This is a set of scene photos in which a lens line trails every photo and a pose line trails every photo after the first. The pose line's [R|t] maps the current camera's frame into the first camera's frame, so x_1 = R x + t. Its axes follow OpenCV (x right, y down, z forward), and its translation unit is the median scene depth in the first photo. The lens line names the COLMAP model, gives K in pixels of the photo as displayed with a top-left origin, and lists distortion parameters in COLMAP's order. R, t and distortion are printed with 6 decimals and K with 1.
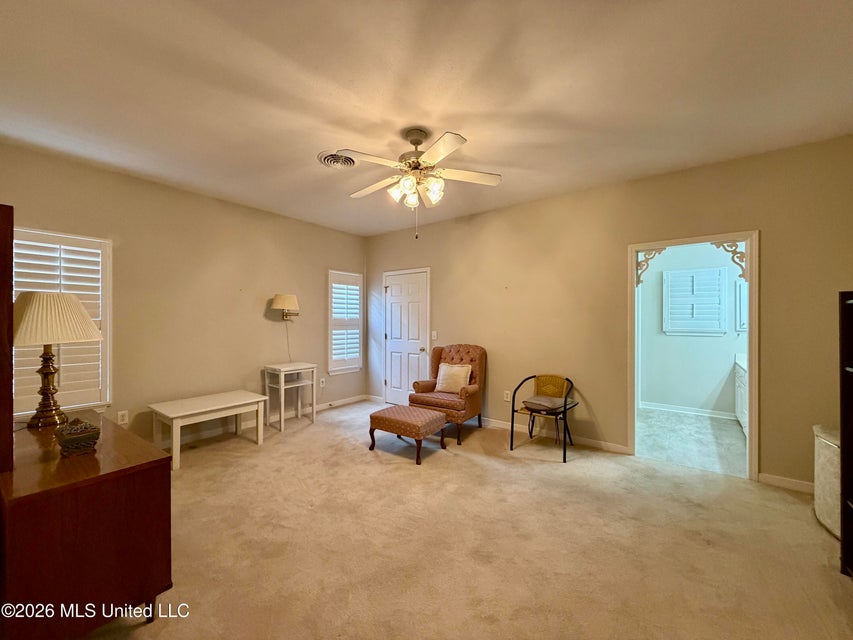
lens RADIAL K [[337.7, 0, 418.5], [0, 337.7, 318.6], [0, 0, 1]] dist [-0.000893, -0.002691]
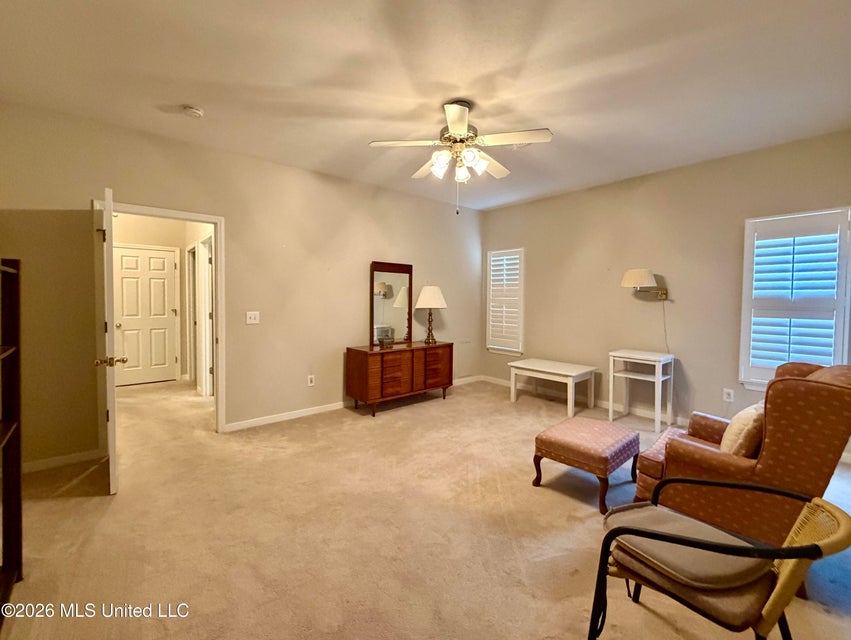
lens RADIAL K [[364.6, 0, 423.8], [0, 364.6, 308.7], [0, 0, 1]] dist [0.000300, -0.000060]
pose [[-0.200020, 0.025268, -0.979466, 1.066640], [-0.001297, 0.999660, 0.026054, 0.006756], [0.979791, 0.006482, -0.199919, 1.131138]]
